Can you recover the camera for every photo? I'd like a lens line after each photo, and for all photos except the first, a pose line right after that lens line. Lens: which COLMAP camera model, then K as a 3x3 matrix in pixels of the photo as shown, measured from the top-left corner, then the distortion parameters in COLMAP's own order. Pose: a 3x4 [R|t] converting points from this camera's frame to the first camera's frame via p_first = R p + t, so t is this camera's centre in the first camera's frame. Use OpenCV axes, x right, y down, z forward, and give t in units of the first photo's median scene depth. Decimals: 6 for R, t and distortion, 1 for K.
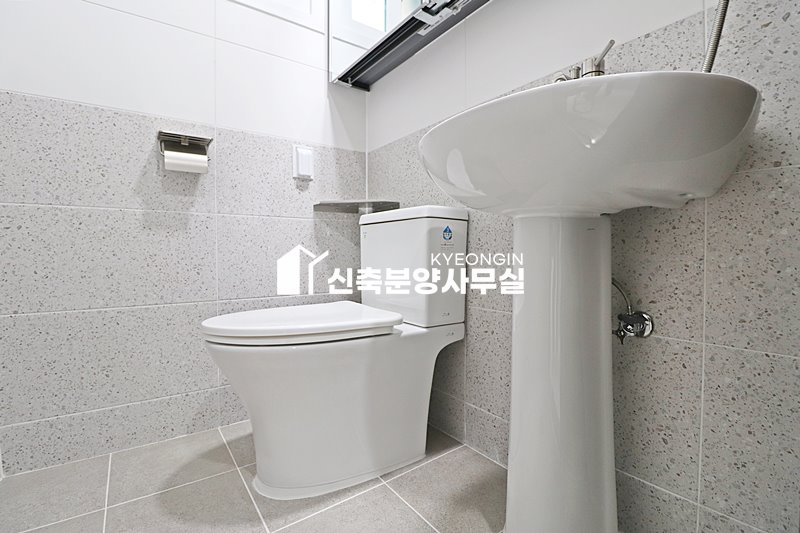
lens RADIAL K [[370.5, 0, 400.4], [0, 370.5, 264.2], [0, 0, 1]] dist [-0.015838, -0.006238]
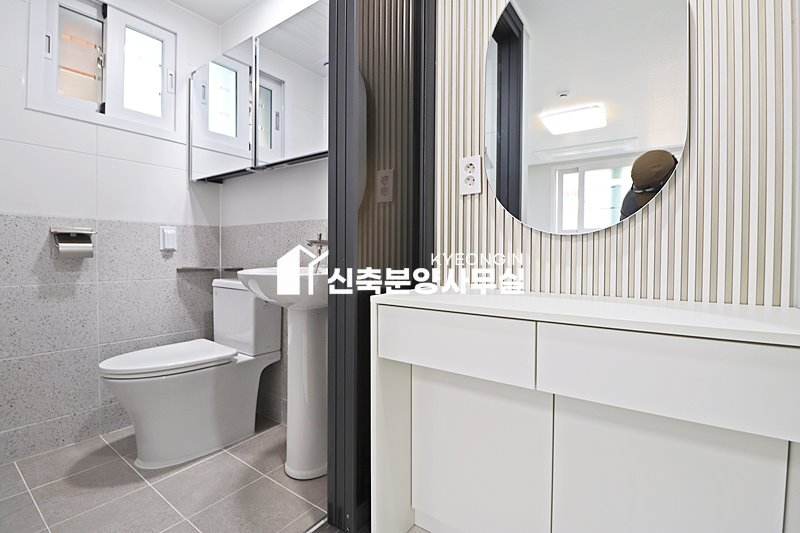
lens RADIAL K [[370.5, 0, 404.8], [0, 370.5, 263.8], [0, 0, 1]] dist [-0.015838, -0.006238]
pose [[0.945896, 0.003441, 0.324451, 0.160343], [-0.004321, 0.999989, 0.001992, -0.234155], [-0.324441, -0.003287, 0.945900, -0.737376]]
